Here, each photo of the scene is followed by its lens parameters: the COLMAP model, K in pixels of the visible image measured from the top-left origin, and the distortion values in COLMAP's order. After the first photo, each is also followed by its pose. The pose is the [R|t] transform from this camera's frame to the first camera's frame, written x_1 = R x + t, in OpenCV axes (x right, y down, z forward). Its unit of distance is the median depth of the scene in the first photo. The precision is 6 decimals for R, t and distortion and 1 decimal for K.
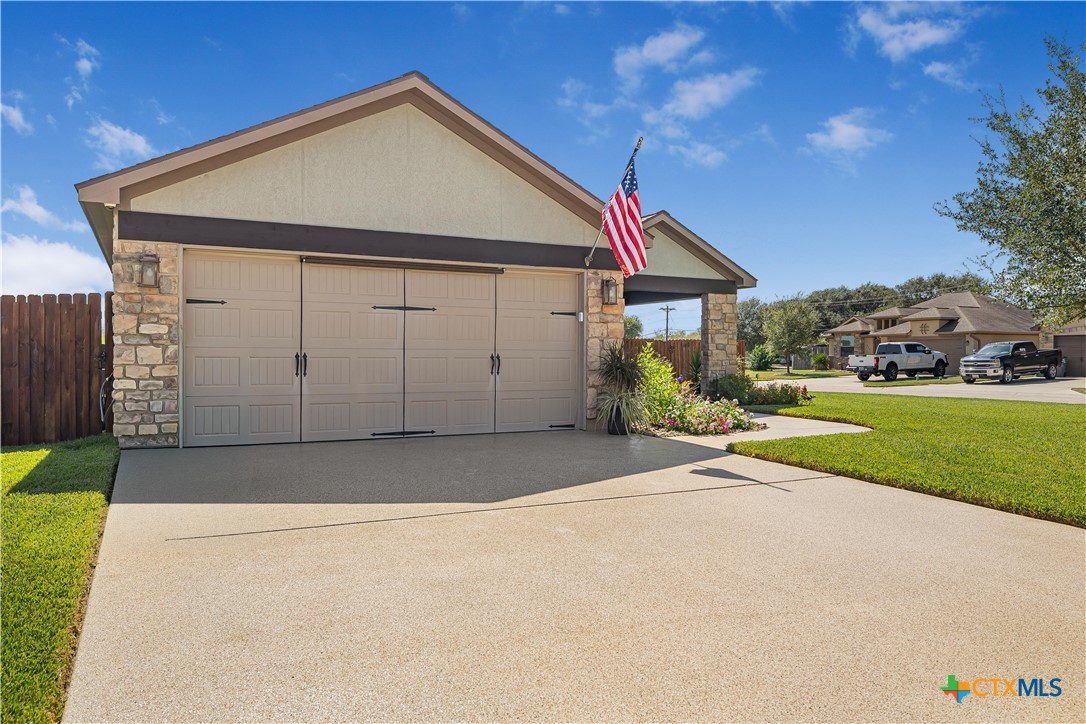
lens RADIAL K [[760.3, 0, 543.0], [0, 760.3, 362.0], [0, 0, 1]] dist [0.000863, 0.000141]
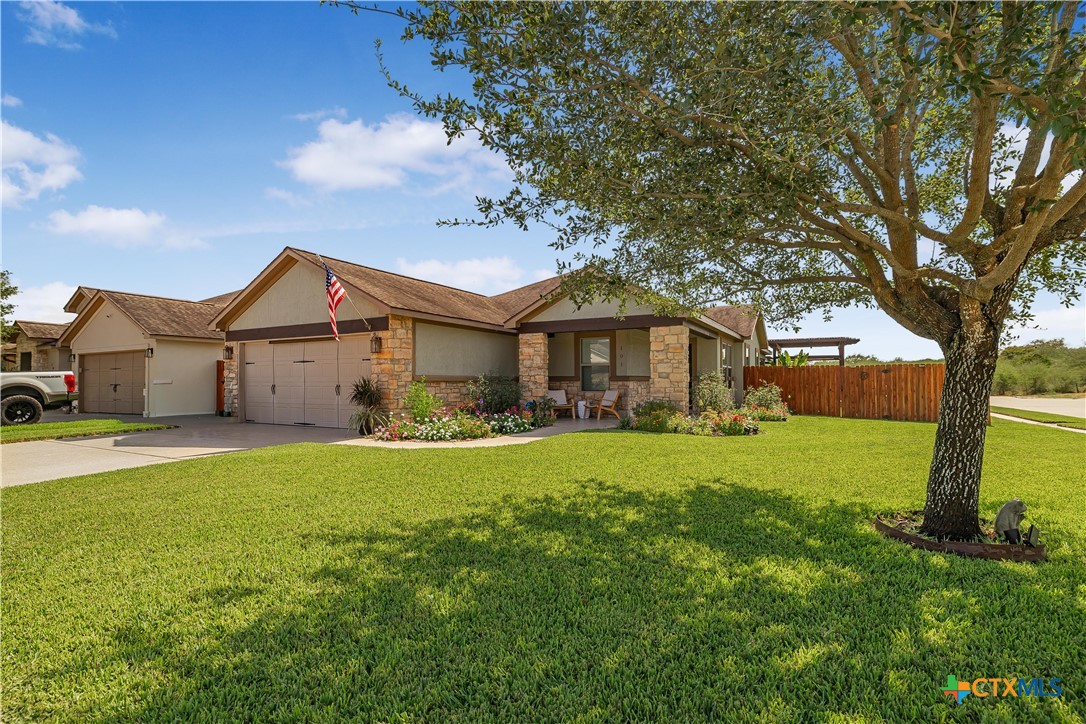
lens RADIAL K [[507.9, 0, 541.7], [0, 507.9, 380.8], [0, 0, 1]] dist [-0.000489, -0.000076]
pose [[0.552651, -0.002004, -0.833410, 0.746067], [-0.000847, 0.999995, -0.002966, -0.009756], [0.833412, 0.002346, 0.552647, 0.454325]]
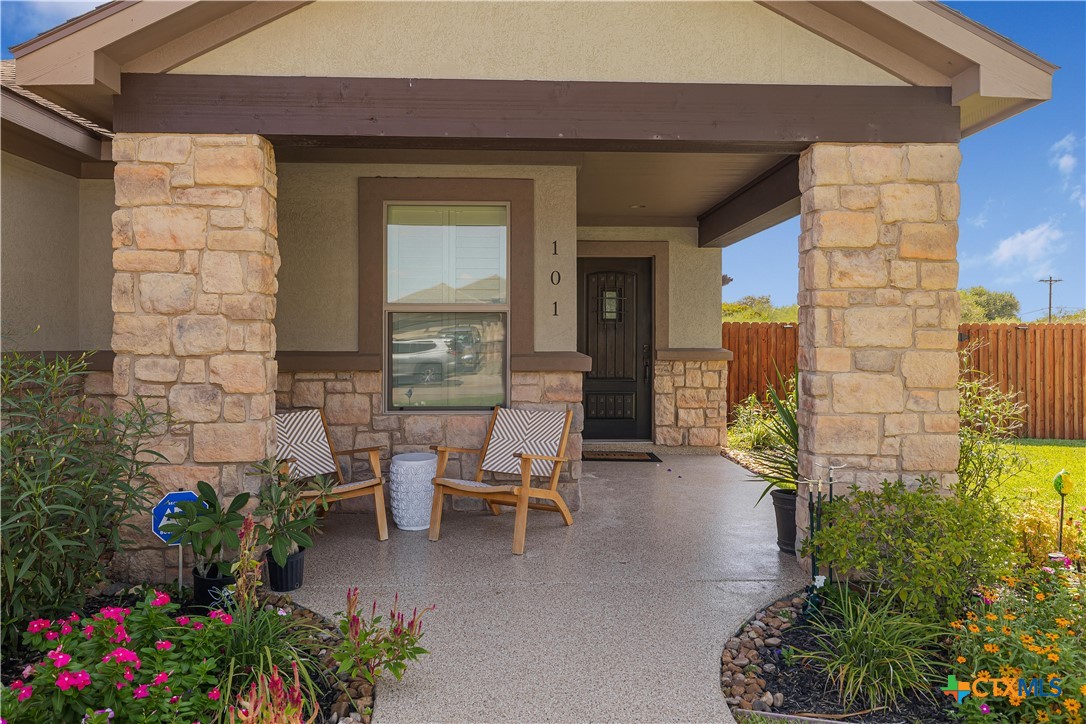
lens RADIAL K [[755.1, 0, 545.1], [0, 755.1, 342.2], [0, 0, 1]] dist [-0.006026, -0.002038]
pose [[0.902485, 0.002086, -0.430716, 0.243108], [-0.003121, 0.999994, -0.001695, -0.024757], [0.430710, 0.002874, 0.902486, 0.736240]]
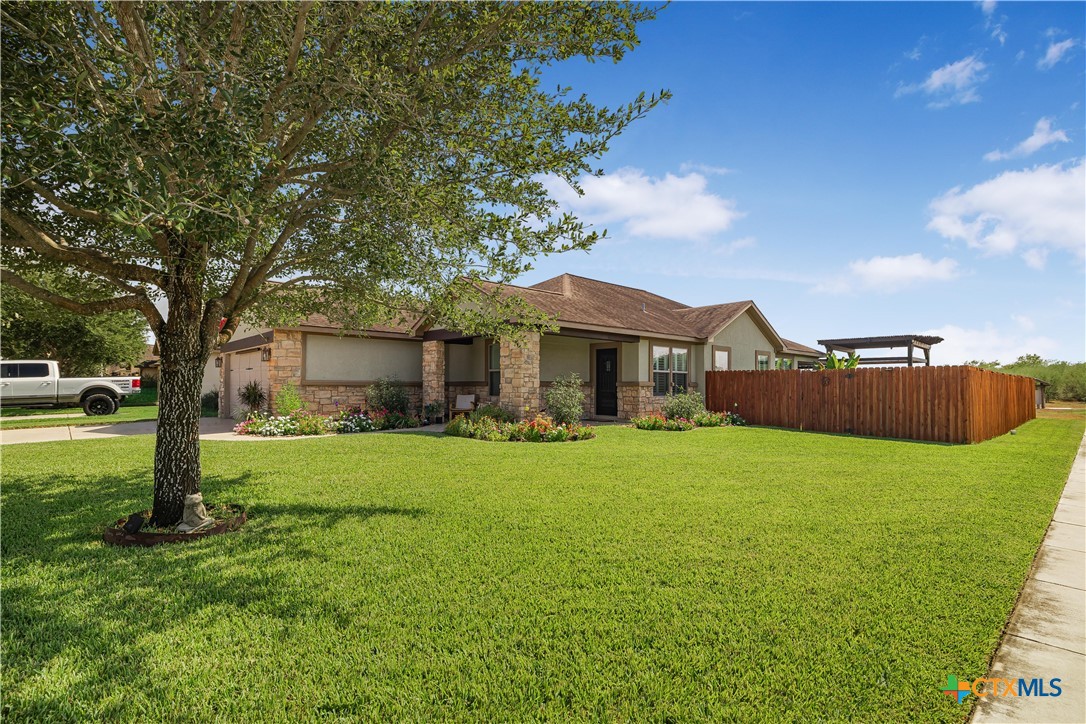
lens RADIAL K [[507.9, 0, 541.7], [0, 507.9, 380.8], [0, 0, 1]] dist [-0.000489, -0.000076]
pose [[0.269153, -0.011621, -0.963027, 0.956689], [-0.006273, 0.999885, -0.013819, -0.009546], [0.963077, 0.009761, 0.269050, 0.851868]]
